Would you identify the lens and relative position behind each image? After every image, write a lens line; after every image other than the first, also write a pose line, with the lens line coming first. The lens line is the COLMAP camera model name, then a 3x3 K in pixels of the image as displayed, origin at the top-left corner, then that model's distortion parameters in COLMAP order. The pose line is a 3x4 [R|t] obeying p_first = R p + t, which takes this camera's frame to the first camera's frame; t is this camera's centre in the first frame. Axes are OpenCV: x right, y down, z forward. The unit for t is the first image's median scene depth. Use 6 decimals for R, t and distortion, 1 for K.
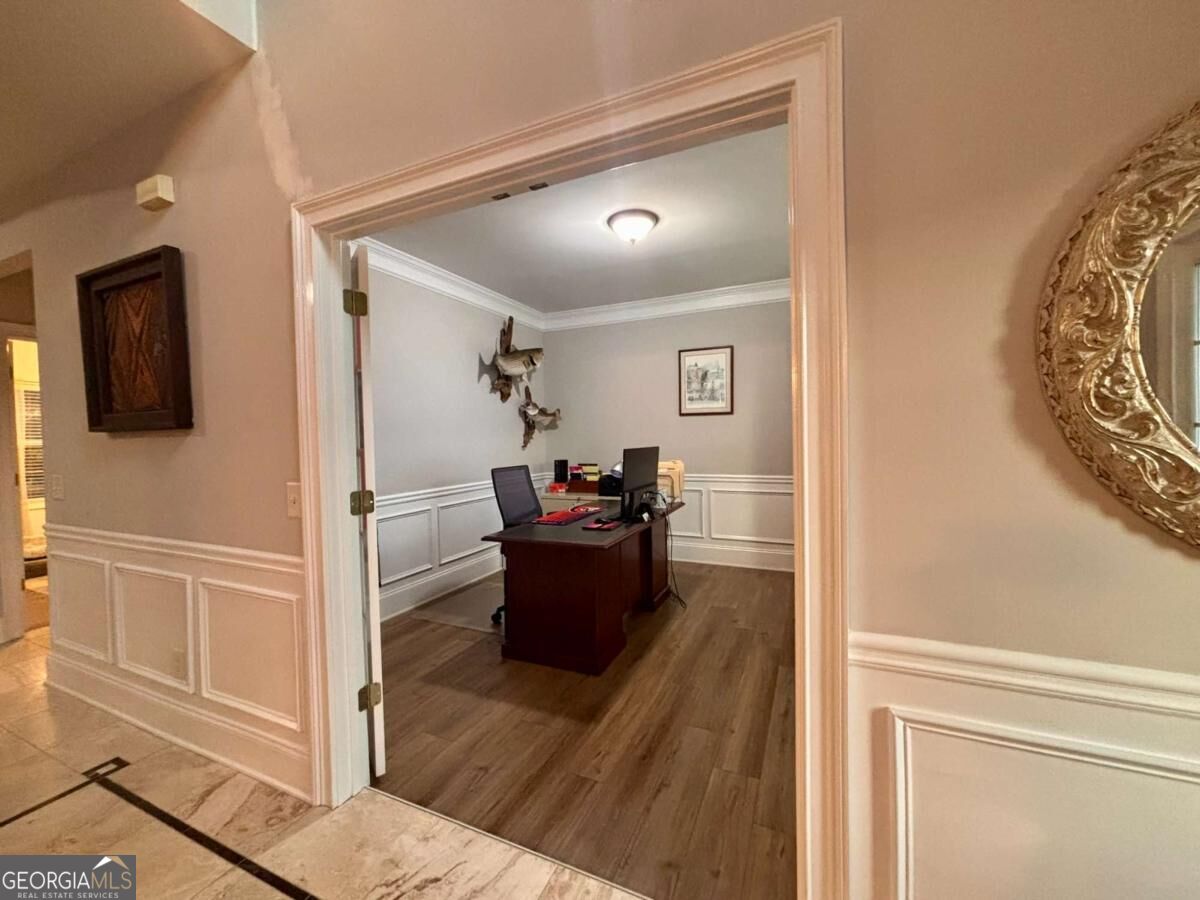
lens RADIAL K [[481.3, 0, 600.0], [0, 481.3, 450.0], [0, 0, 1]] dist [0.001453, 0.000119]
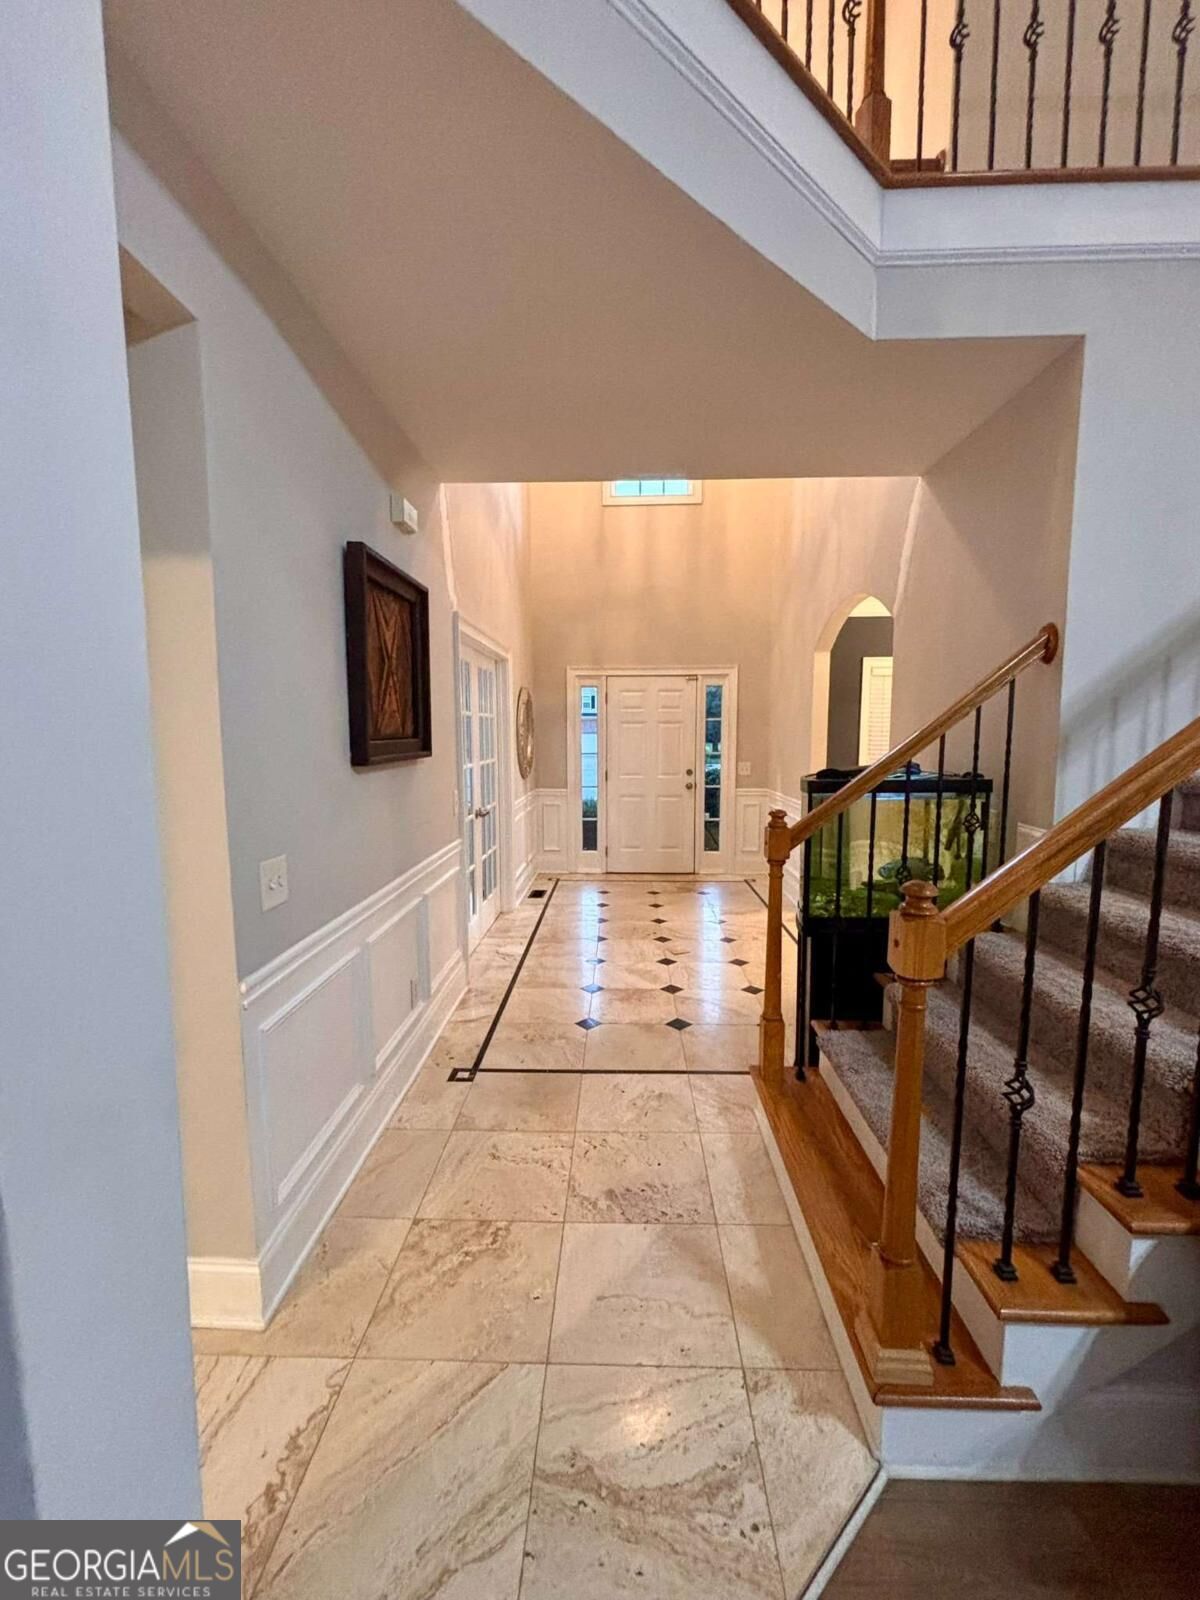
lens RADIAL K [[661.2, 0, 600.0], [0, 661.2, 800.0], [0, 0, 1]] dist [-0.012024, -0.000083]
pose [[-0.381128, -0.081830, 0.920894, -2.414751], [0.027283, 0.994646, 0.099675, -0.089059], [-0.924120, 0.063113, -0.376855, 1.216255]]
